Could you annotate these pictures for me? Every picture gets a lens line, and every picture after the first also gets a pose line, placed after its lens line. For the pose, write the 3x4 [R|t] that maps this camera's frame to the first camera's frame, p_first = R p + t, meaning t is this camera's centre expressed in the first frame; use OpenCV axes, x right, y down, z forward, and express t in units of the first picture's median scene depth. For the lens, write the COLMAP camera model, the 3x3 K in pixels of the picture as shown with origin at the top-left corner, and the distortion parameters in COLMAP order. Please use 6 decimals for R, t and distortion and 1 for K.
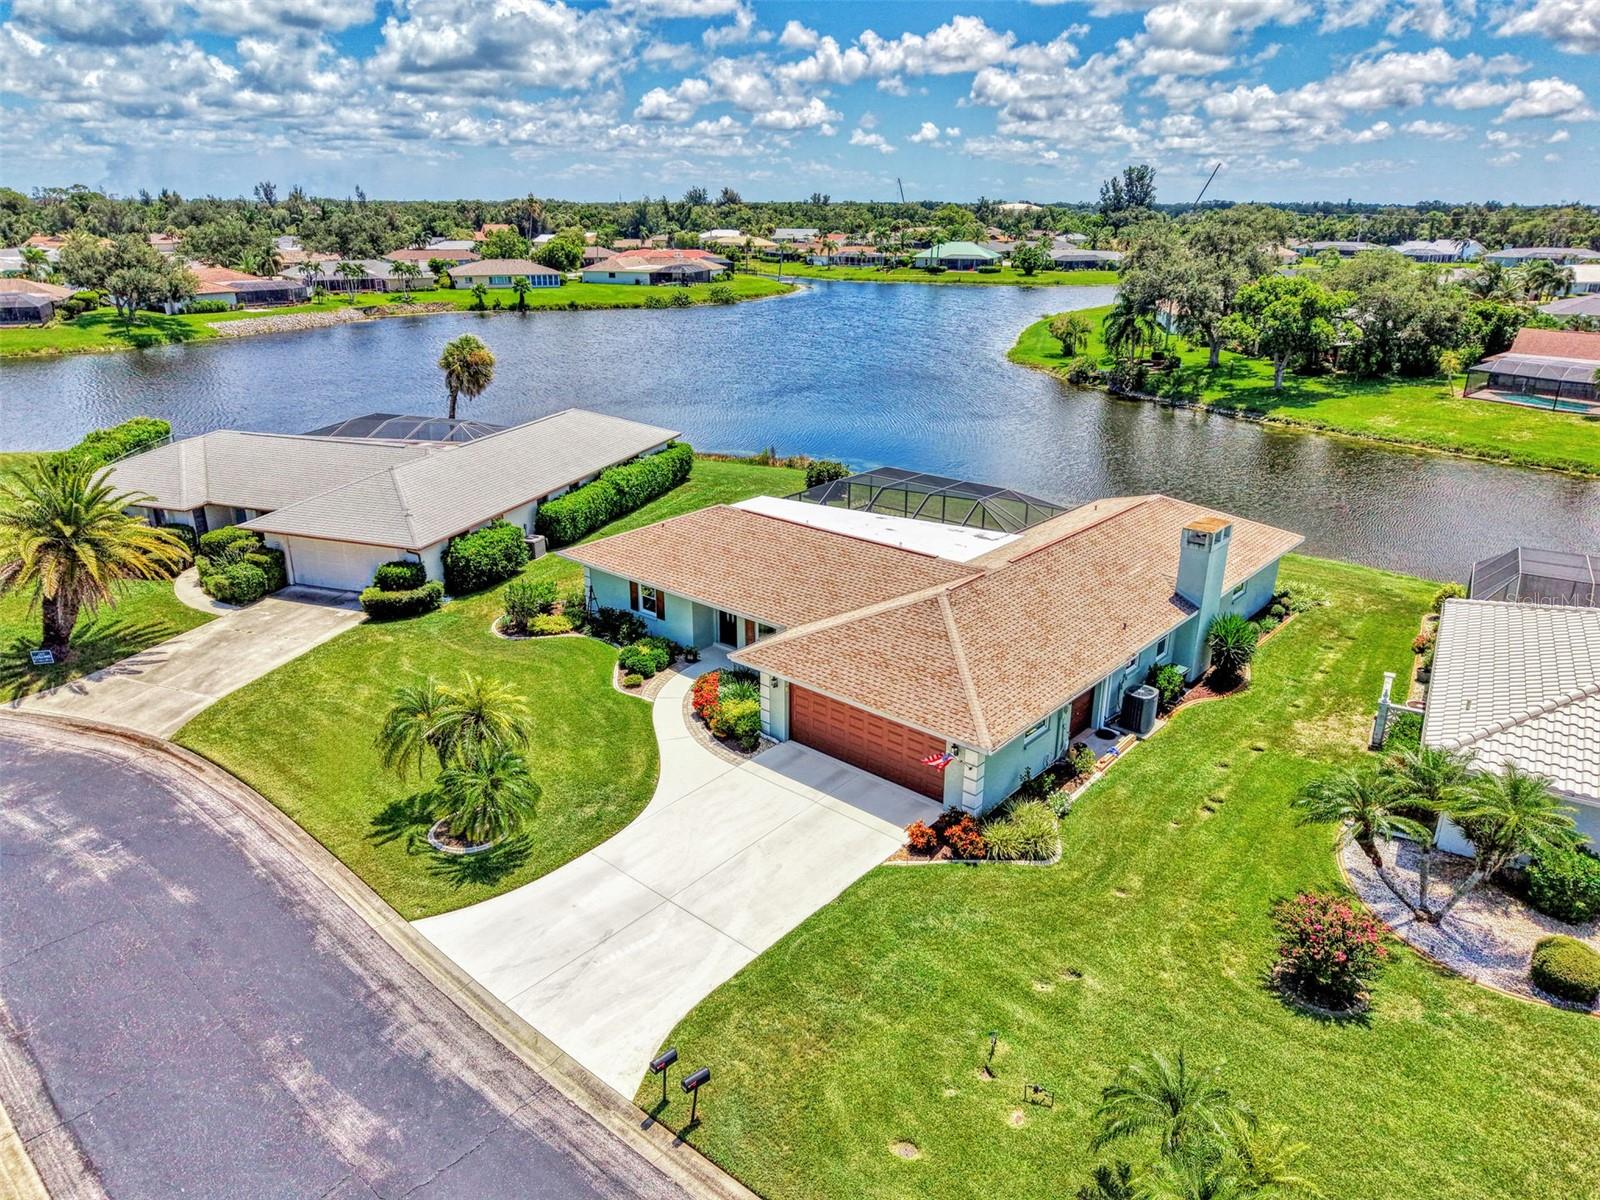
lens RADIAL K [[1086.8, 0, 793.1], [0, 1086.8, 600.3], [0, 0, 1]] dist [0.003092, 0.002127]
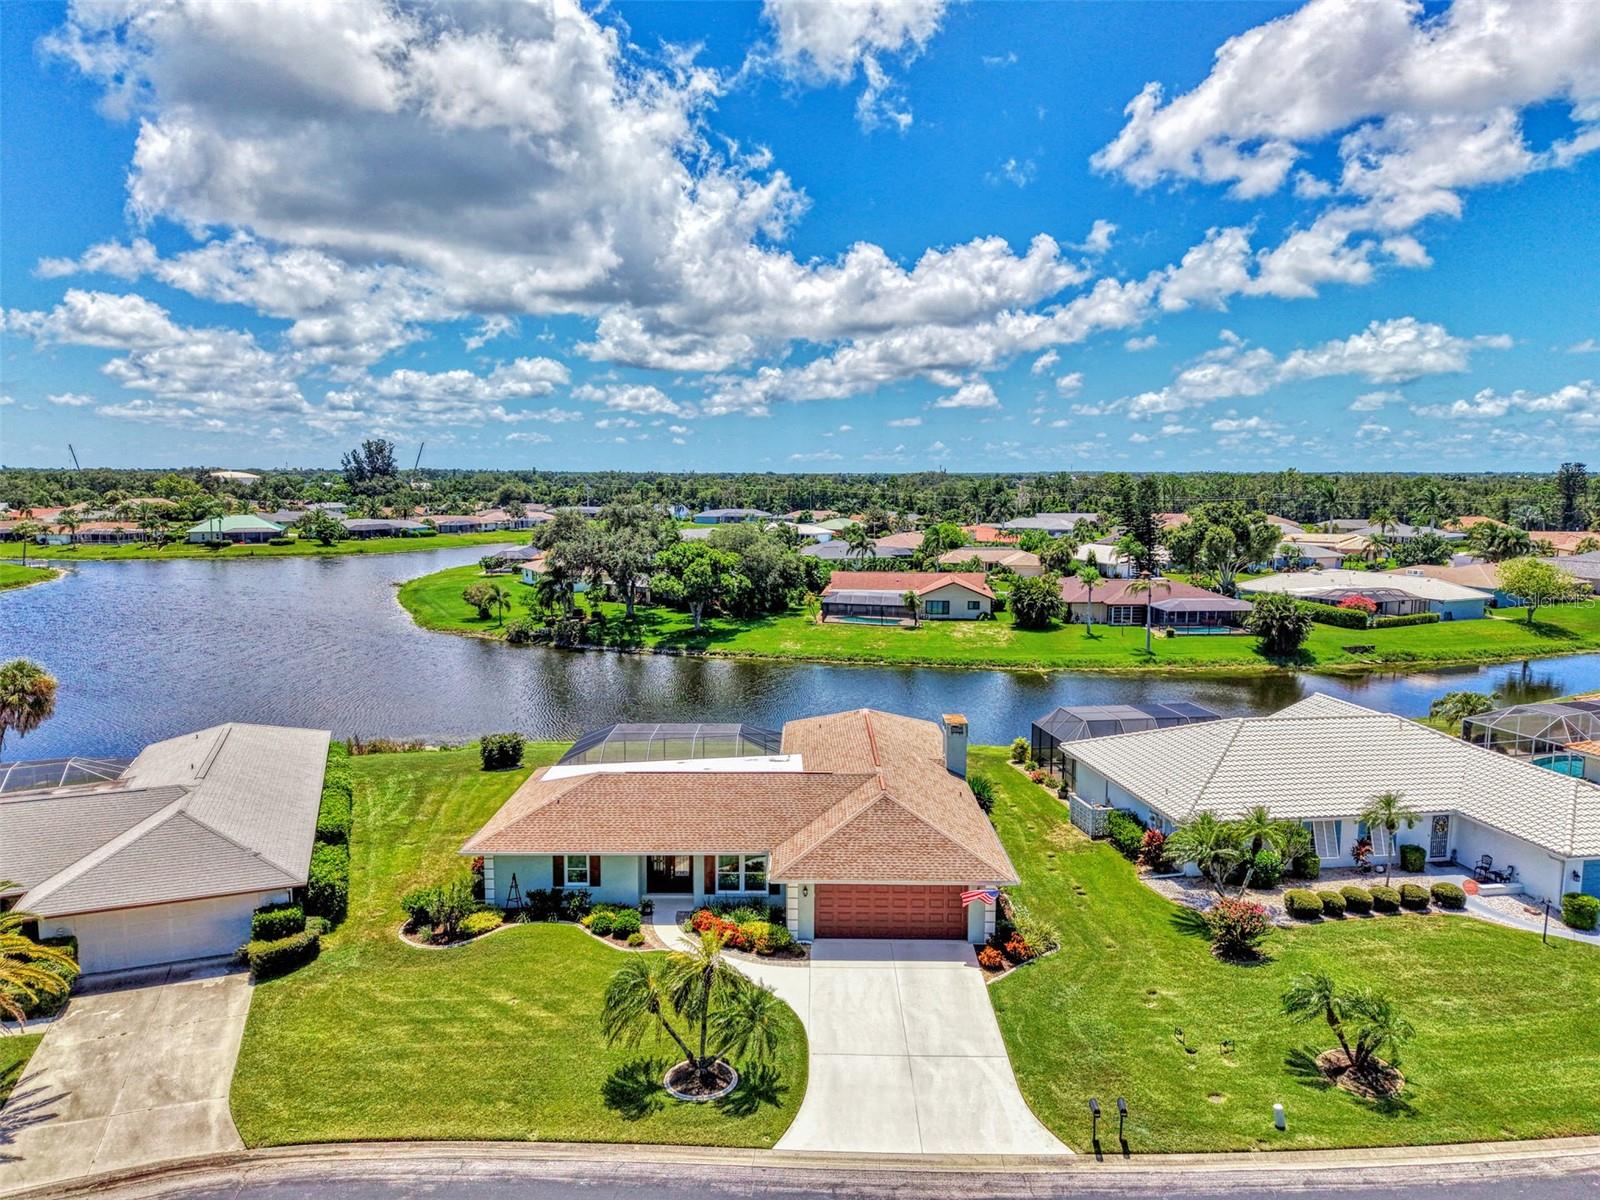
lens RADIAL K [[1086.8, 0, 793.1], [0, 1086.8, 600.3], [0, 0, 1]] dist [0.003092, 0.002127]
pose [[0.761789, -0.079209, 0.642965, -0.598482], [0.222585, 0.964077, -0.144952, -0.052683], [-0.608386, 0.253538, 0.752054, -0.013773]]
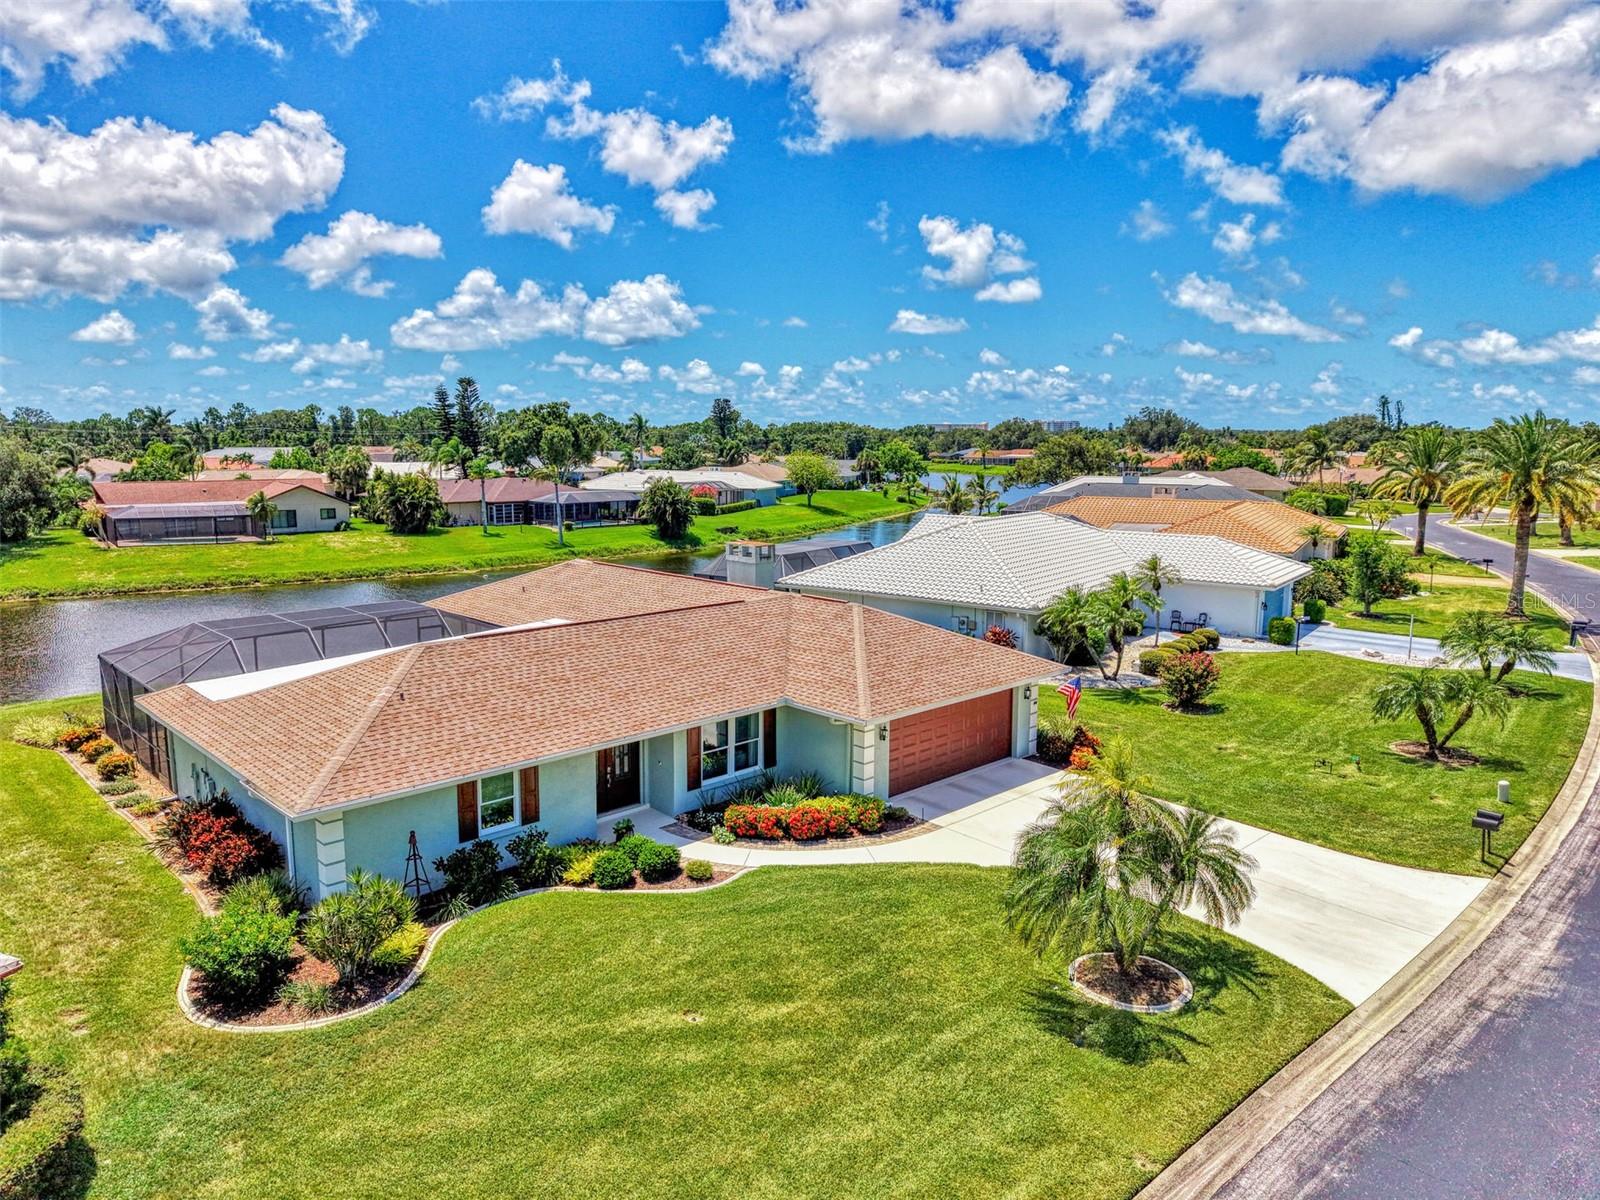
lens RADIAL K [[1086.8, 0, 793.1], [0, 1086.8, 600.3], [0, 0, 1]] dist [0.003092, 0.002127]
pose [[0.074894, -0.148947, 0.986005, -0.634728], [0.335530, 0.934893, 0.115740, -0.110252], [-0.939048, 0.322166, 0.119994, 0.691093]]
